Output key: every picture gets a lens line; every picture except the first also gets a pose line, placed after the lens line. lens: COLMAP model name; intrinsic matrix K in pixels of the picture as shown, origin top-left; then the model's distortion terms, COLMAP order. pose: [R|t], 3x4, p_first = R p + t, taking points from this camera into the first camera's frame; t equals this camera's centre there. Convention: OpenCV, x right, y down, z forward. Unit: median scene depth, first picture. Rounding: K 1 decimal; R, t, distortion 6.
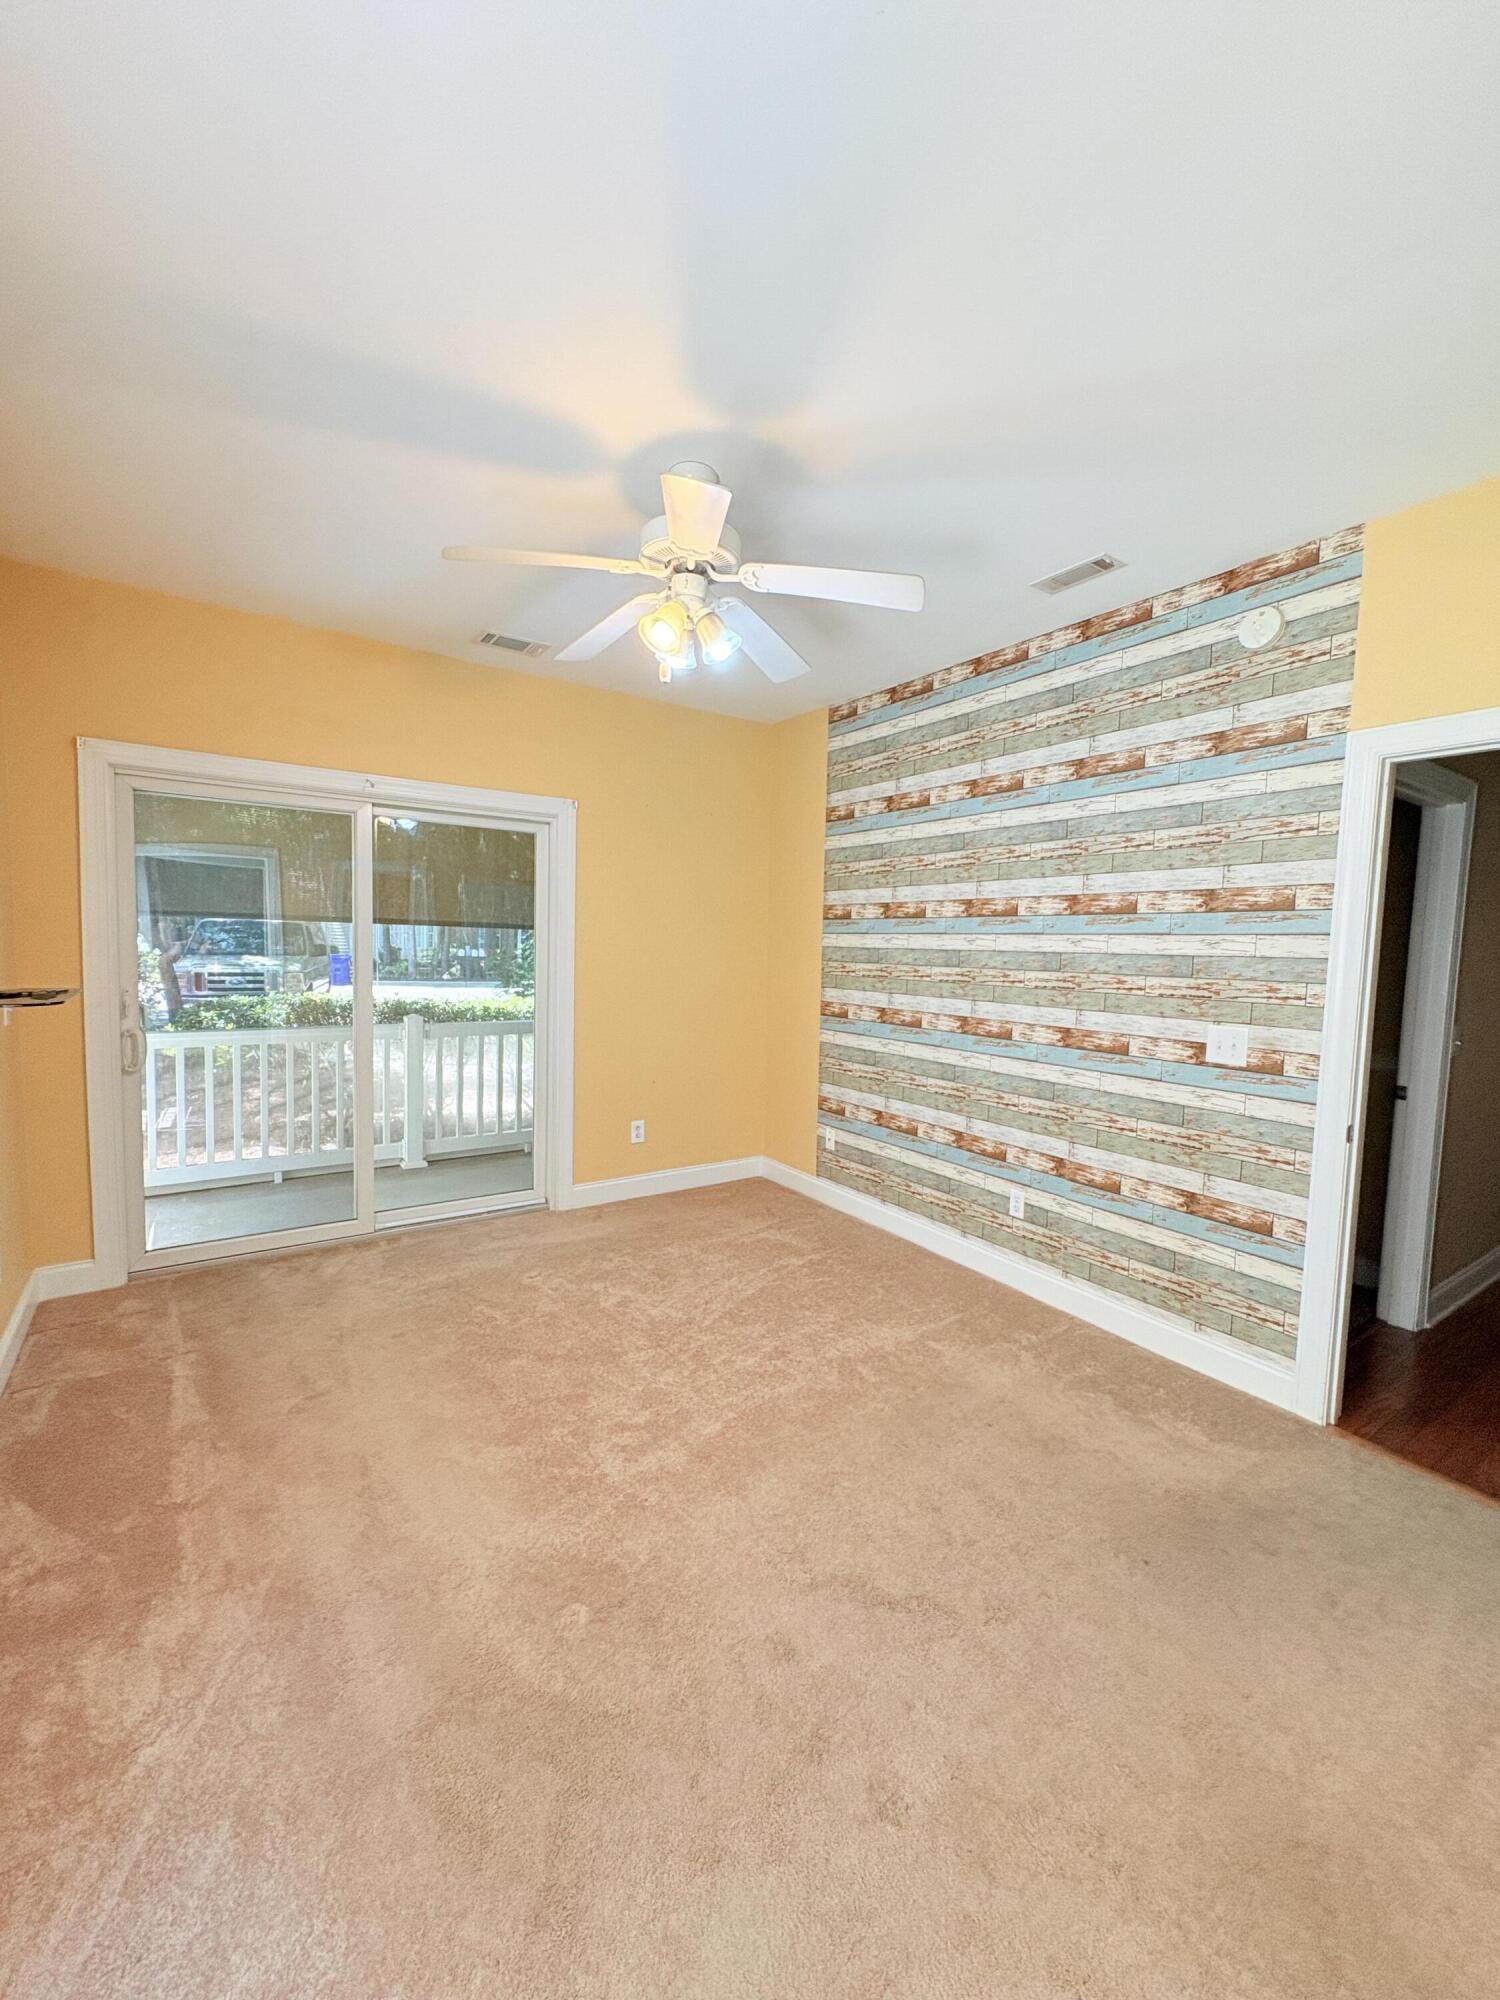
lens RADIAL K [[796.1, 0, 750.0], [0, 796.1, 1000.0], [0, 0, 1]] dist [0.000627, -0.000091]
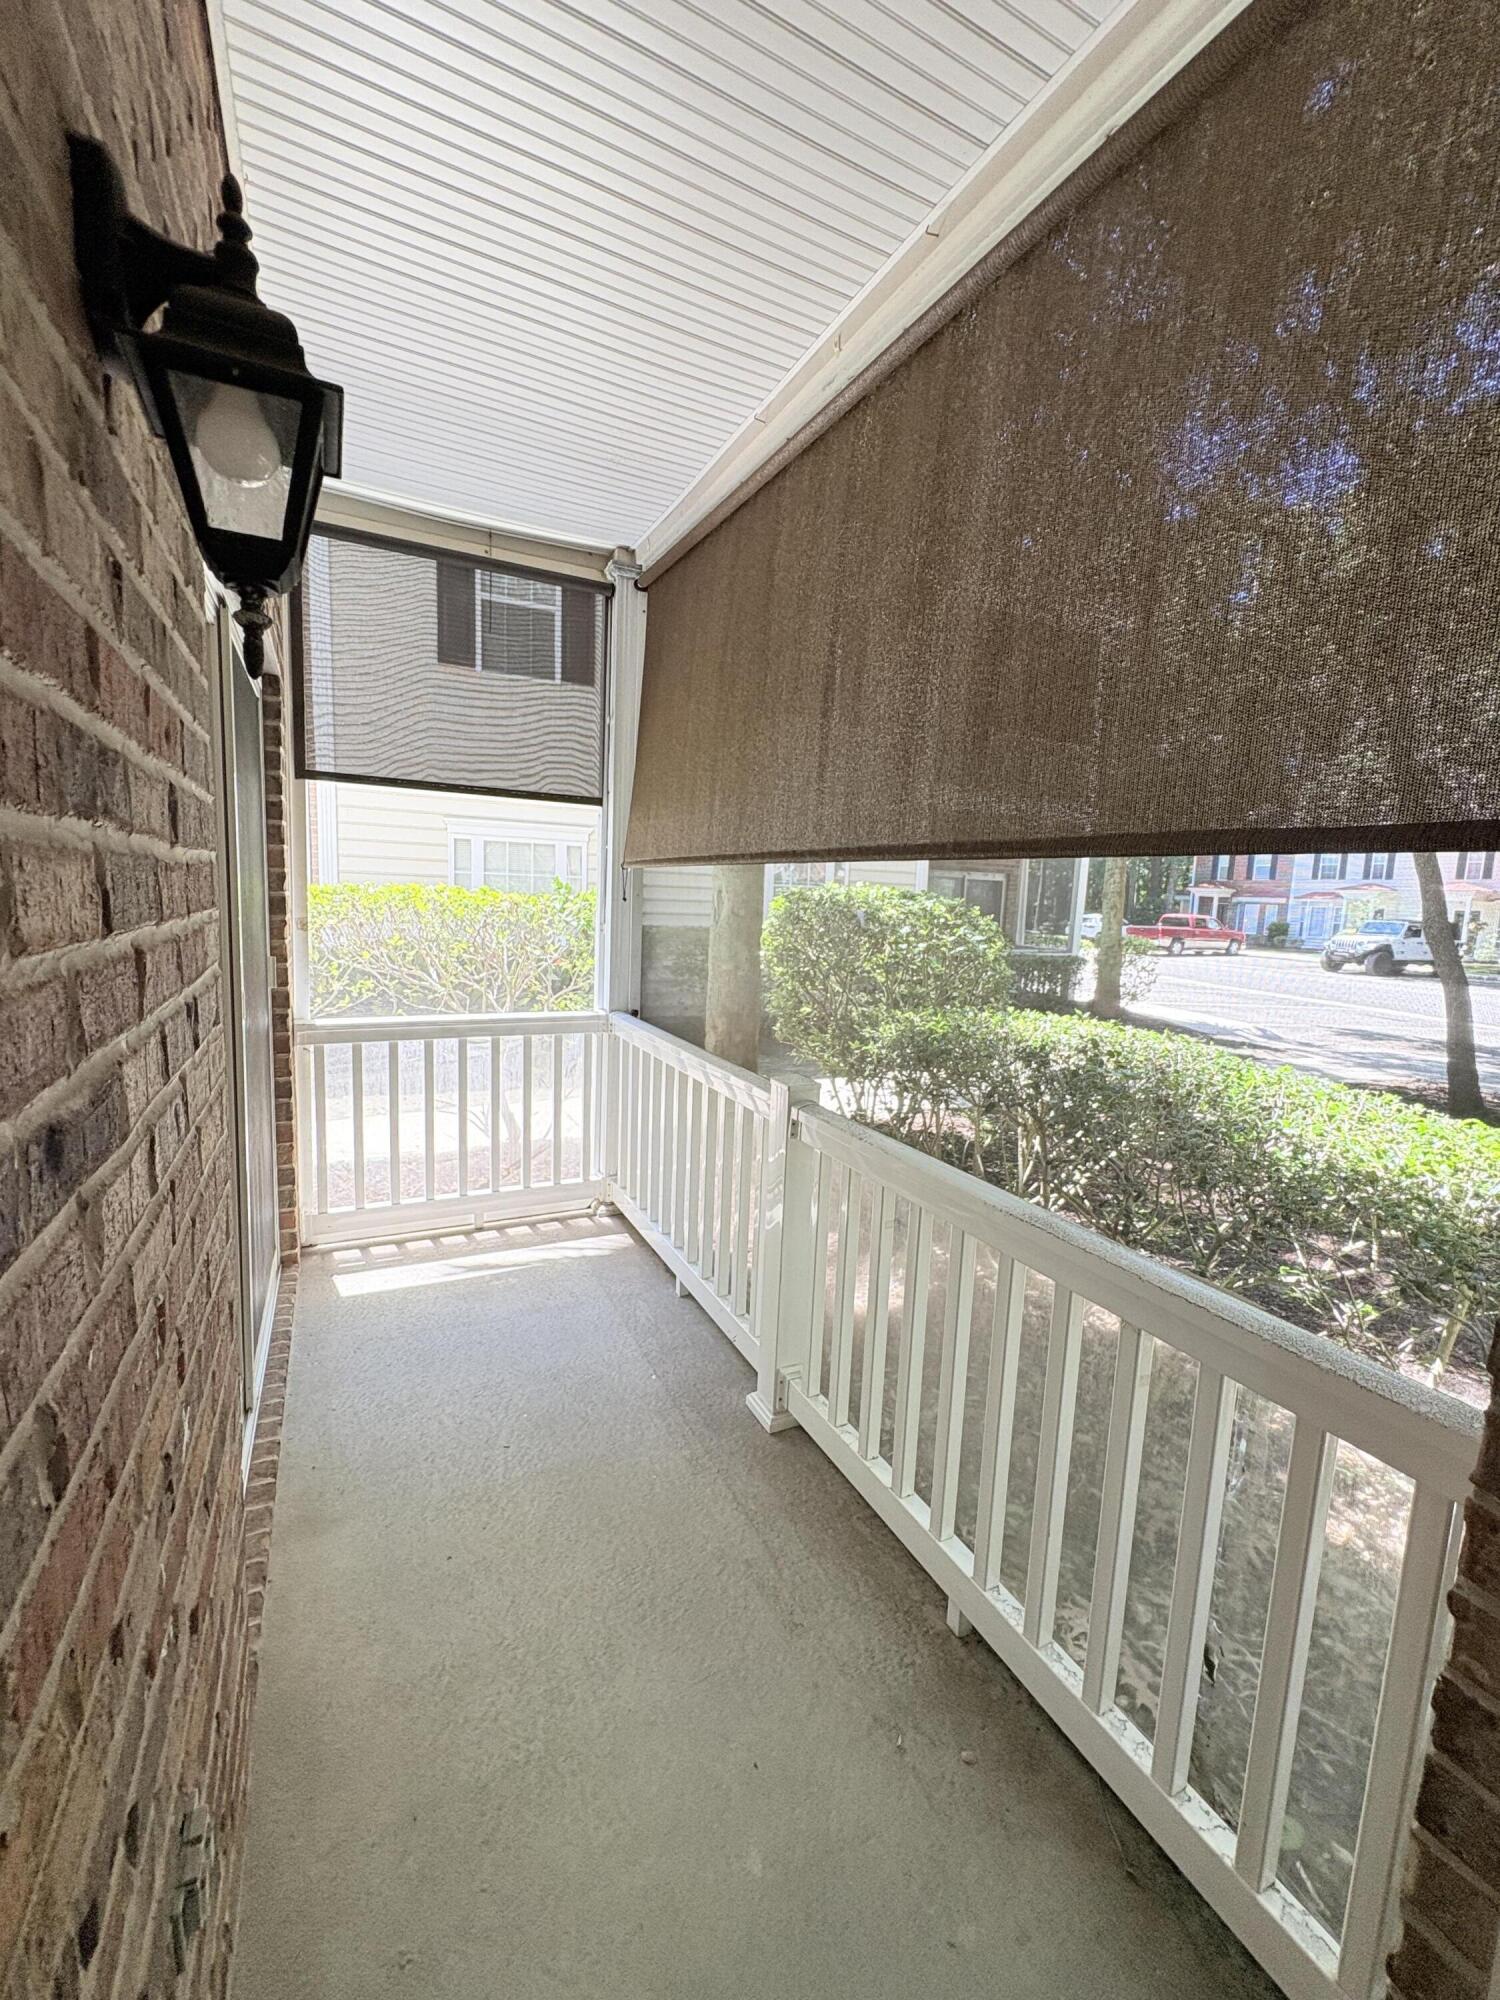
lens RADIAL K [[796.1, 0, 750.0], [0, 796.1, 1000.0], [0, 0, 1]] dist [0.000627, -0.000091]
pose [[-0.142880, 0.091015, -0.985546, -0.014724], [-0.114695, 0.987532, 0.107826, -0.089925], [0.983072, 0.128443, -0.130659, 1.418402]]
